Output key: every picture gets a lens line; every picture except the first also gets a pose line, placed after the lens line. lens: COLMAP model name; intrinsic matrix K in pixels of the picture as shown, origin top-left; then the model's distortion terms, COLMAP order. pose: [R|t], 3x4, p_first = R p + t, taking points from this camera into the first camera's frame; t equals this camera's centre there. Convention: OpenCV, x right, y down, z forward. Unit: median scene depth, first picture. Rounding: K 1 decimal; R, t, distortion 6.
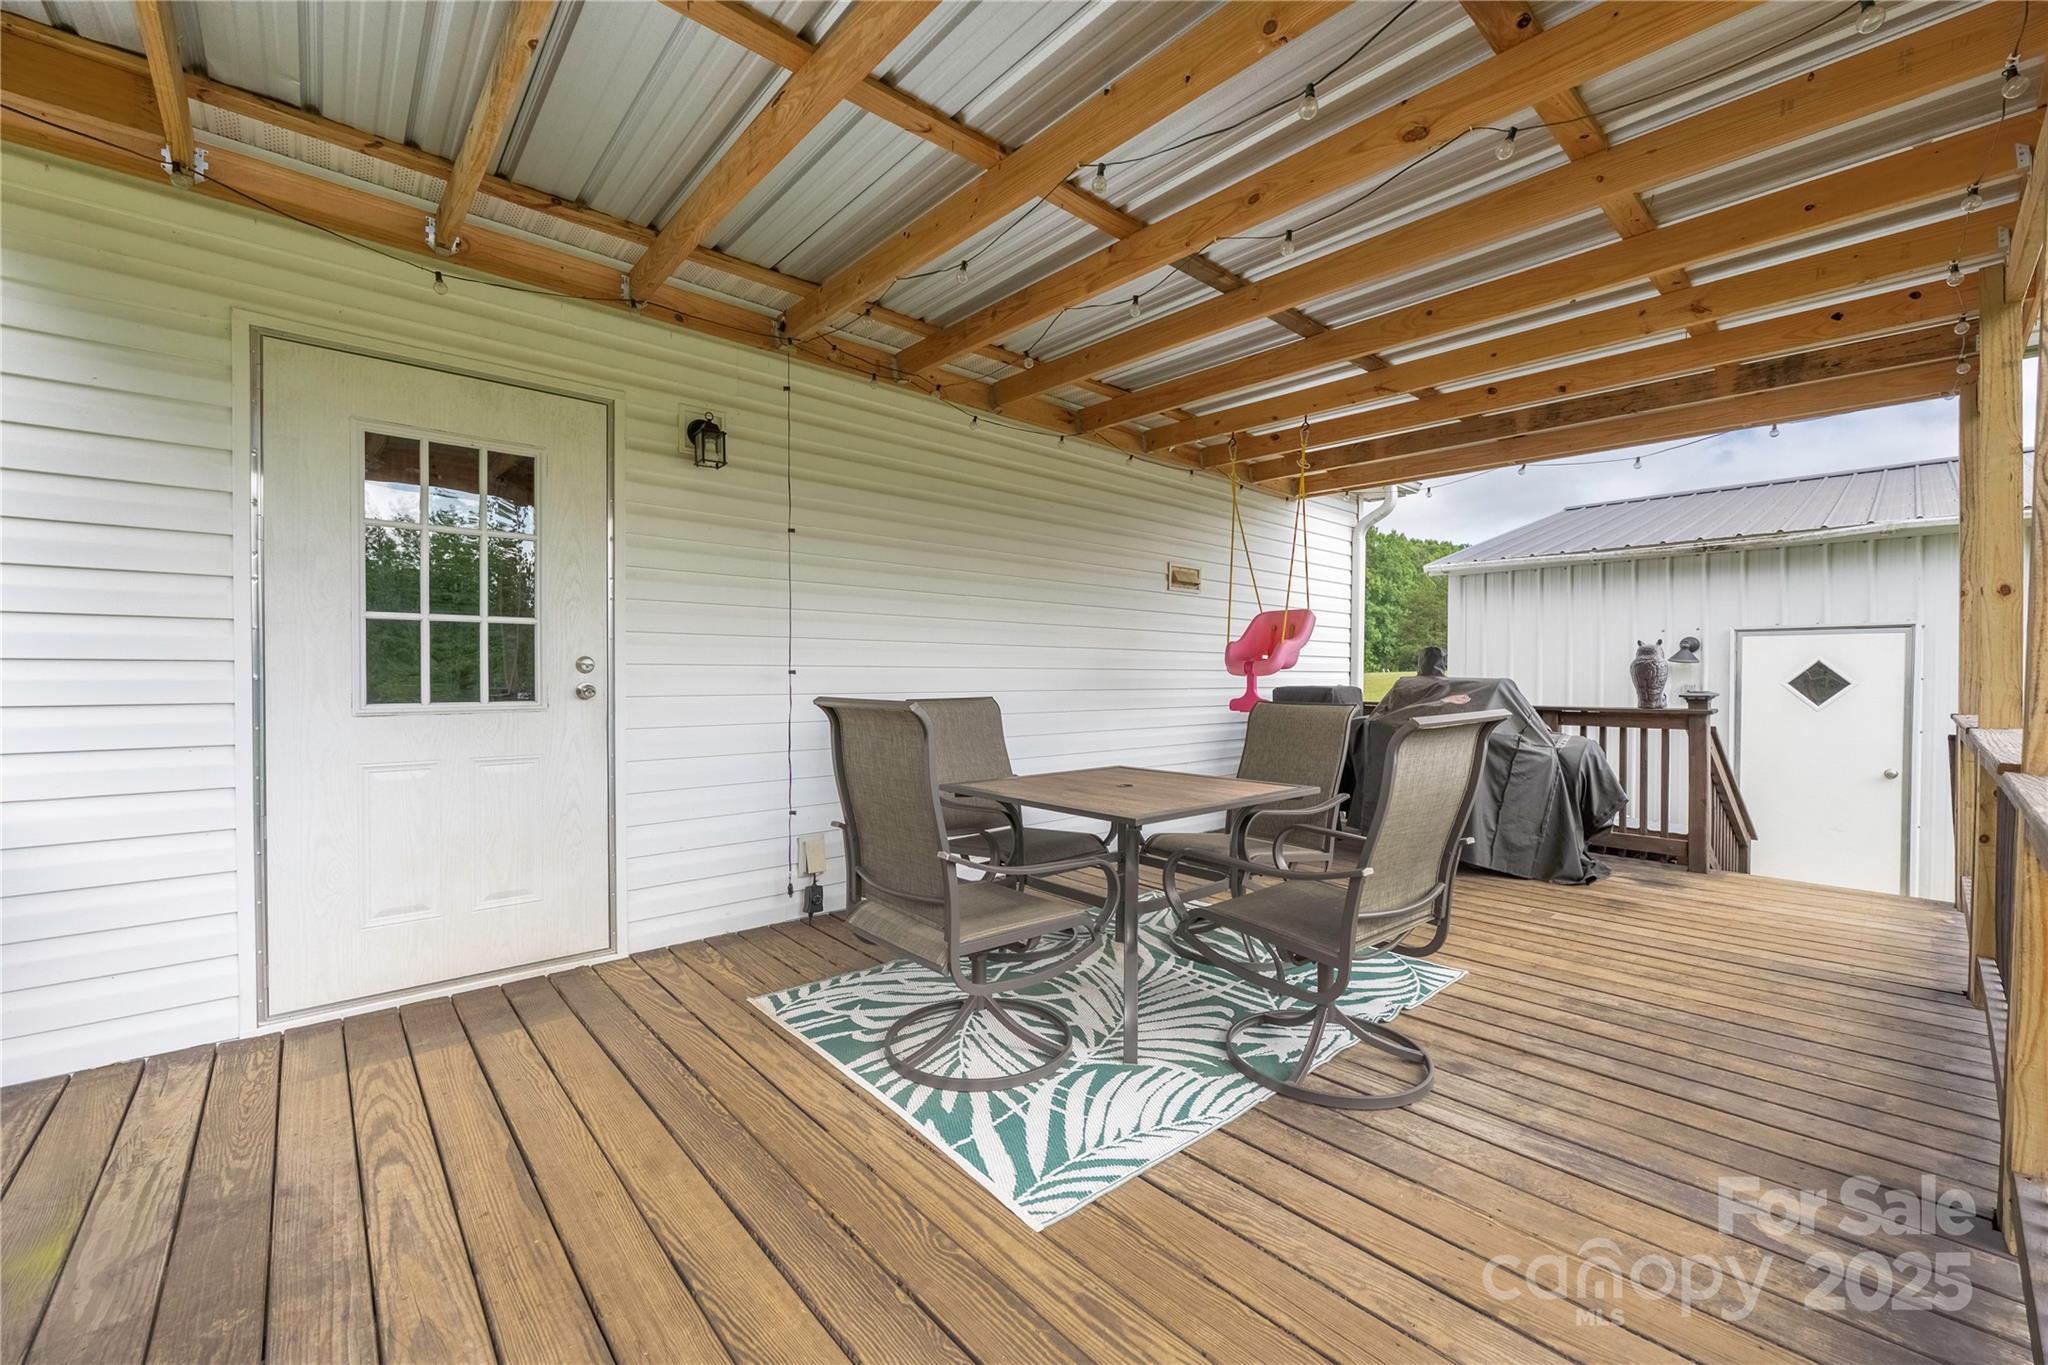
lens RADIAL K [[820.0, 0, 1016.8], [0, 820.0, 691.6], [0, 0, 1]] dist [-0.010461, 0.000041]
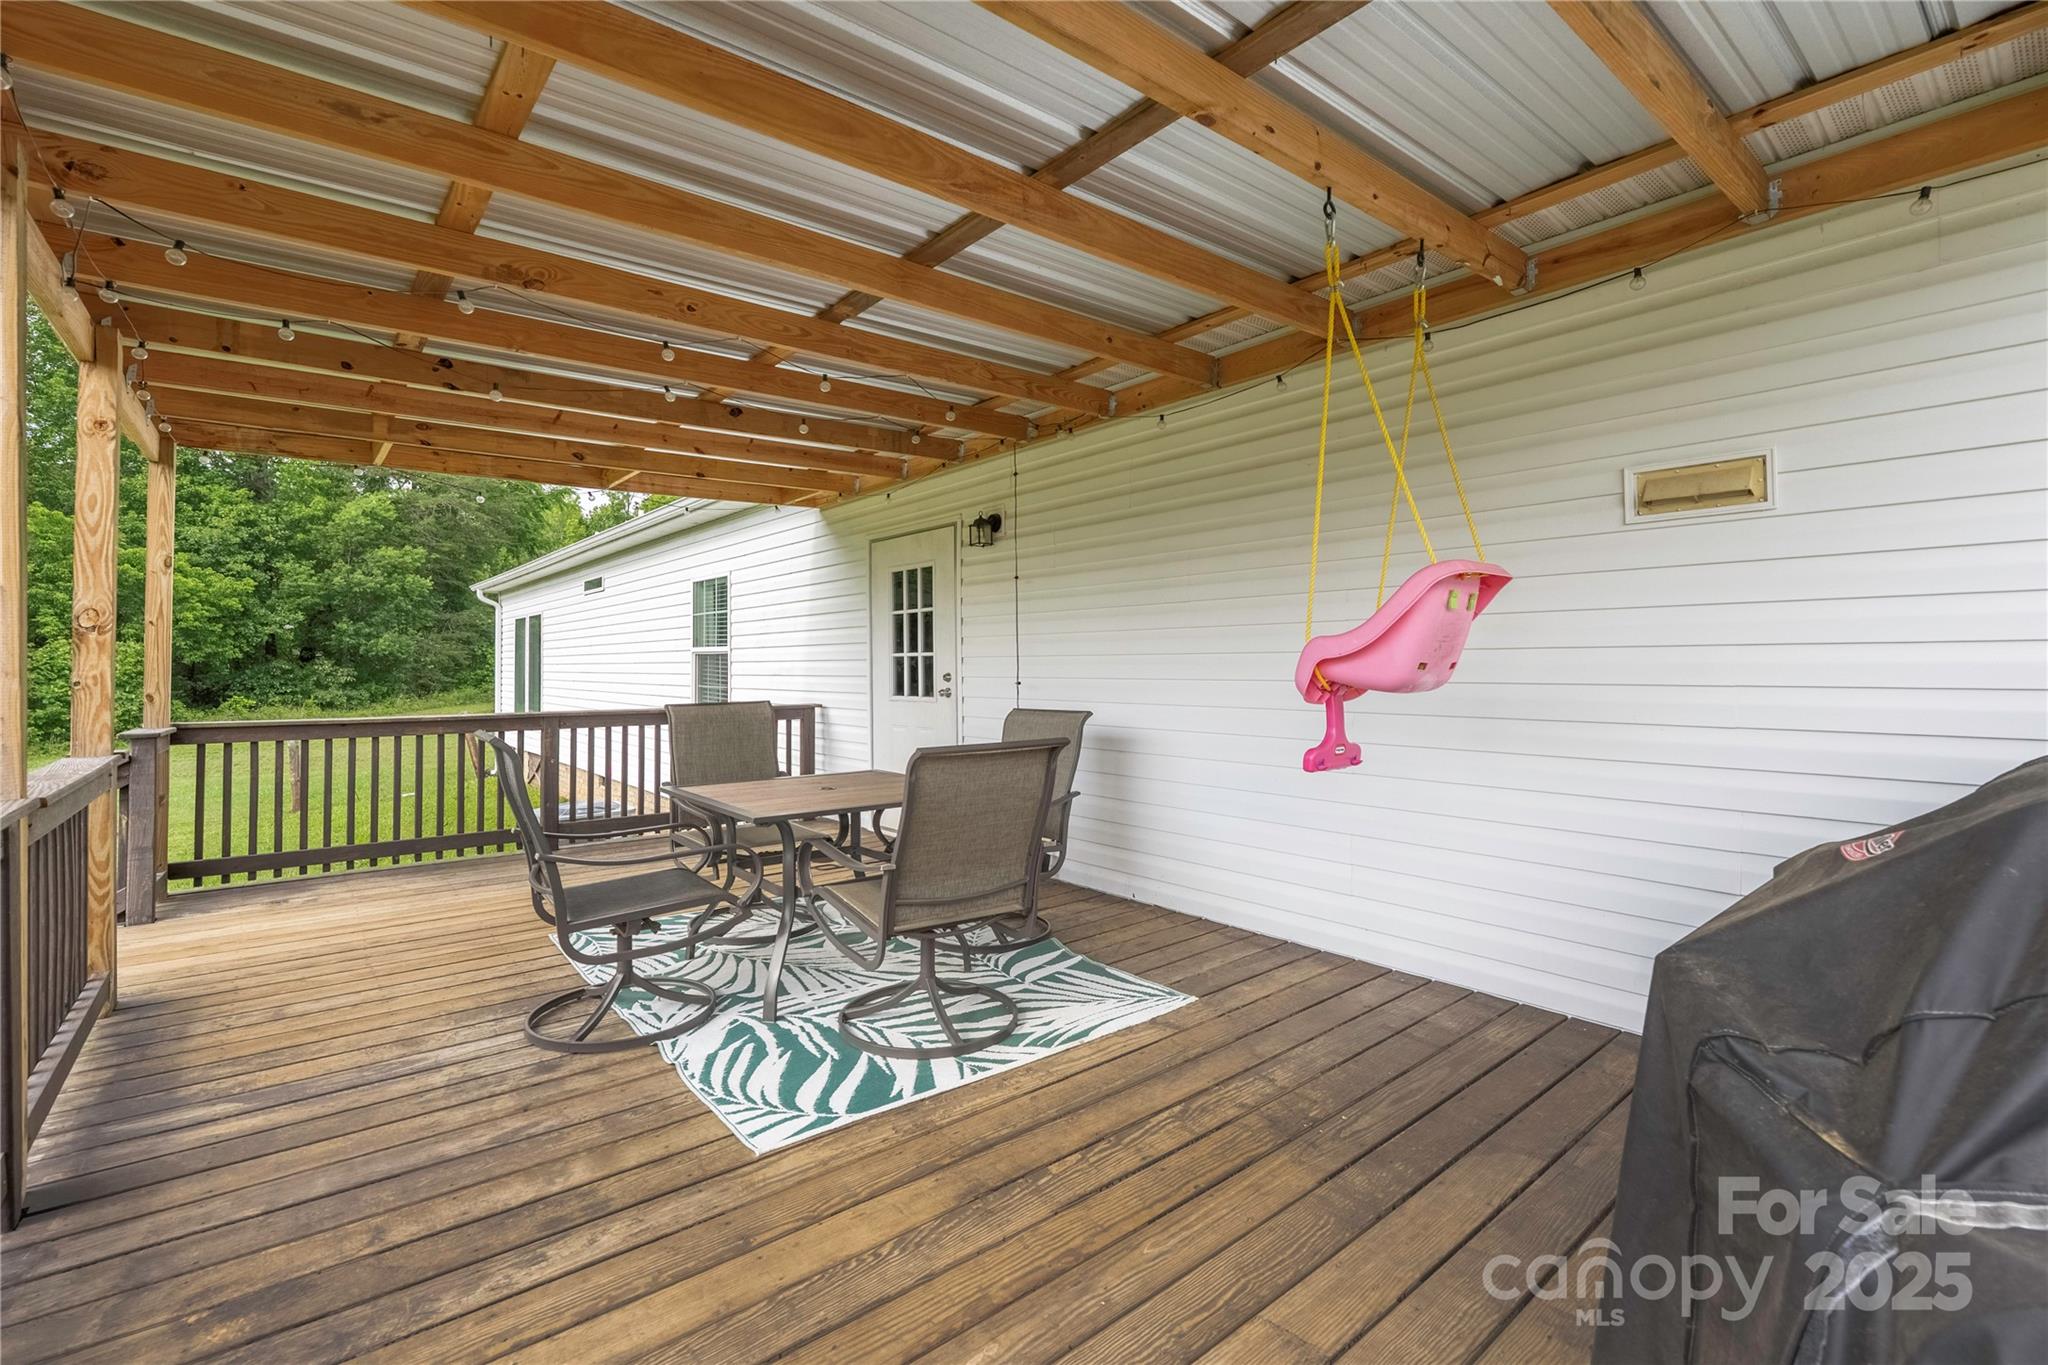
lens RADIAL K [[766.2, 0, 1025.6], [0, 766.2, 658.3], [0, 0, 1]] dist [0.017980, 0.000048]
pose [[0.046345, -0.009012, -0.998885, 1.122234], [-0.015768, 0.999828, -0.009752, -0.059957], [0.998801, 0.016202, 0.046195, 1.101778]]
